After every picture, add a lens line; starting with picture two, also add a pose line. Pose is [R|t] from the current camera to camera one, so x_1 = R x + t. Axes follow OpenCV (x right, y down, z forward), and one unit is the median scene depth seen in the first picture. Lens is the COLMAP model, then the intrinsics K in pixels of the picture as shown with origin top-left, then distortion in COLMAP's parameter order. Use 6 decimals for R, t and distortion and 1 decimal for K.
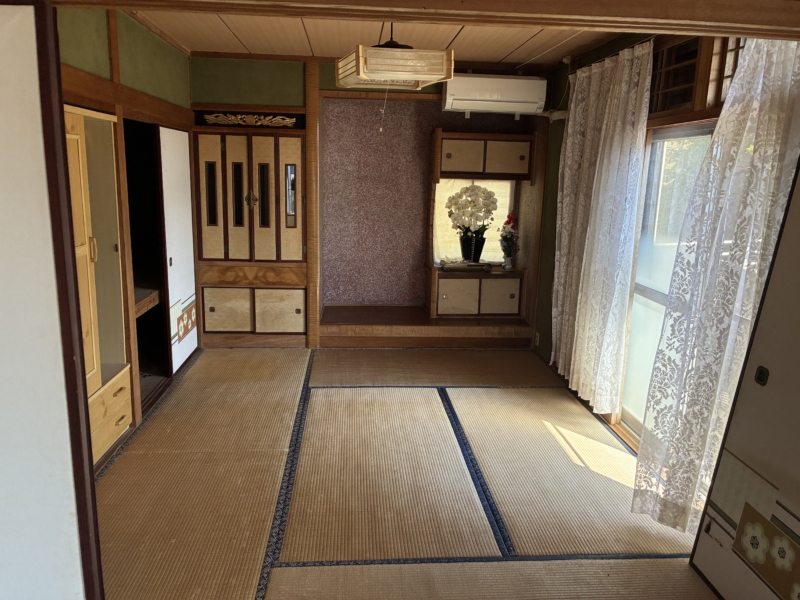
lens RADIAL K [[612.1, 0, 400.9], [0, 612.1, 294.7], [0, 0, 1]] dist [0.056656, -0.072798]
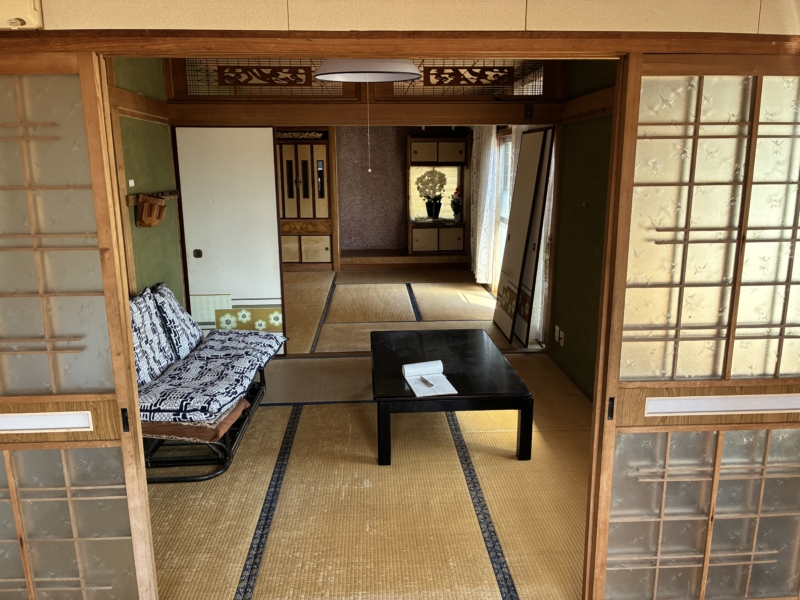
lens RADIAL K [[612.1, 0, 402.0], [0, 612.1, 307.9], [0, 0, 1]] dist [0.056656, -0.072798]
pose [[0.999140, -0.024431, -0.033488, 0.088477], [0.025448, 0.999218, 0.030262, 0.140804], [0.032722, -0.031088, 0.998981, -0.662167]]
